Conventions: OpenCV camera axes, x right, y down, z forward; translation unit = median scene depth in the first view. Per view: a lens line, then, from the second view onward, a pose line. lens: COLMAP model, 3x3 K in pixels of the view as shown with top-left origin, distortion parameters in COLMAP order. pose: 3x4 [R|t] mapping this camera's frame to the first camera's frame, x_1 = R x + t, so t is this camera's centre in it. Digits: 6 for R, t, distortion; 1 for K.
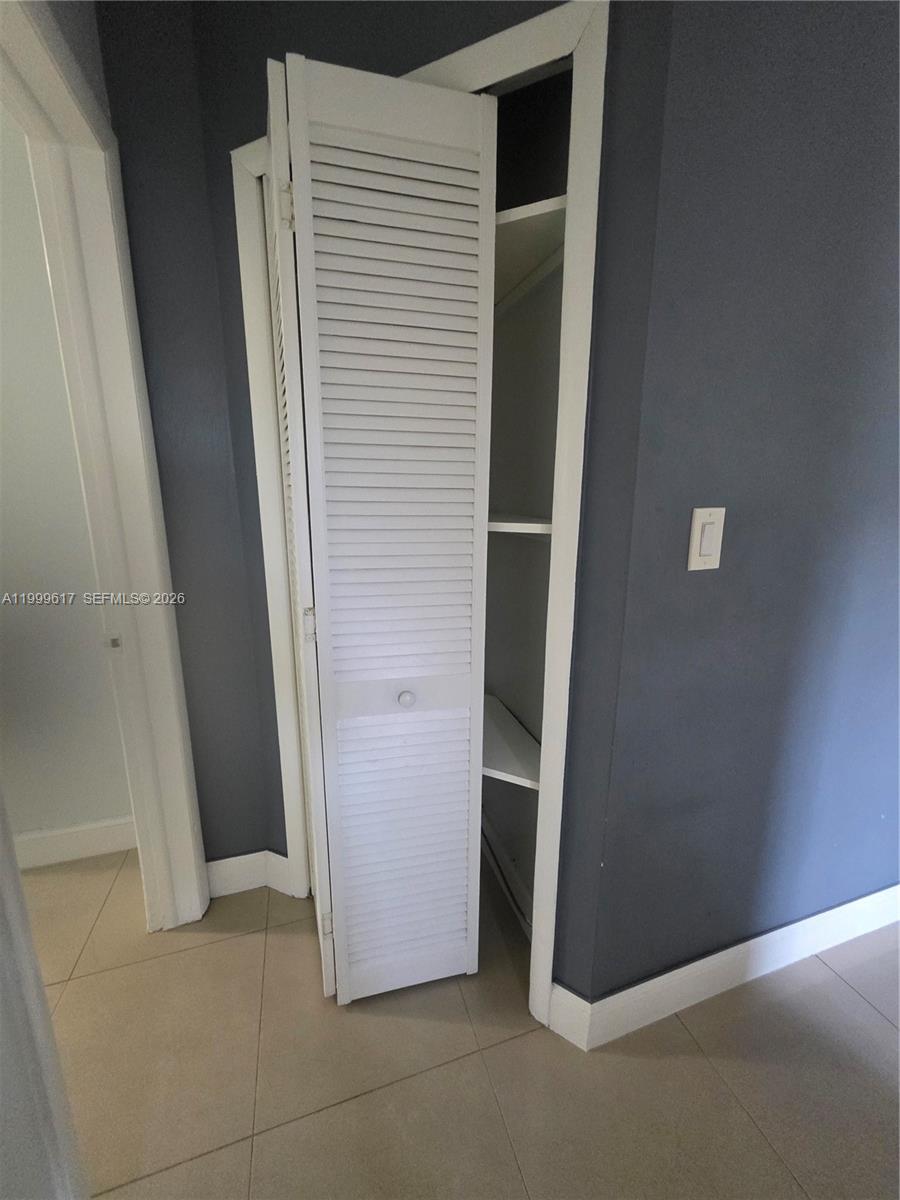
lens RADIAL K [[485.2, 0, 450.2], [0, 485.2, 601.1], [0, 0, 1]] dist [0.007073, -0.000047]
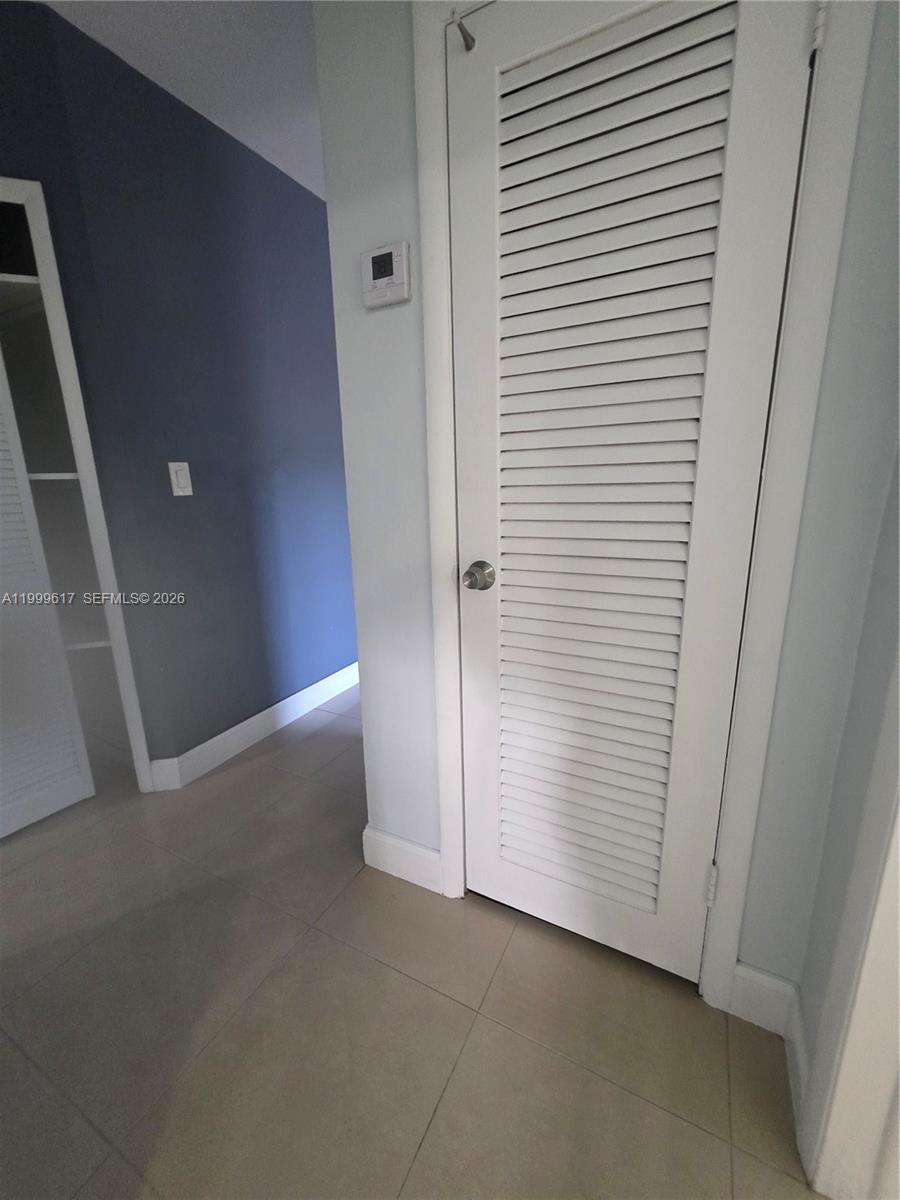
lens RADIAL K [[485.2, 0, 451.2], [0, 485.2, 591.8], [0, 0, 1]] dist [0.007073, -0.000047]
pose [[0.703566, -0.183640, 0.686492, -0.094380], [0.174688, 0.981084, 0.083413, 0.274628], [-0.688824, 0.061236, 0.722337, -0.889154]]
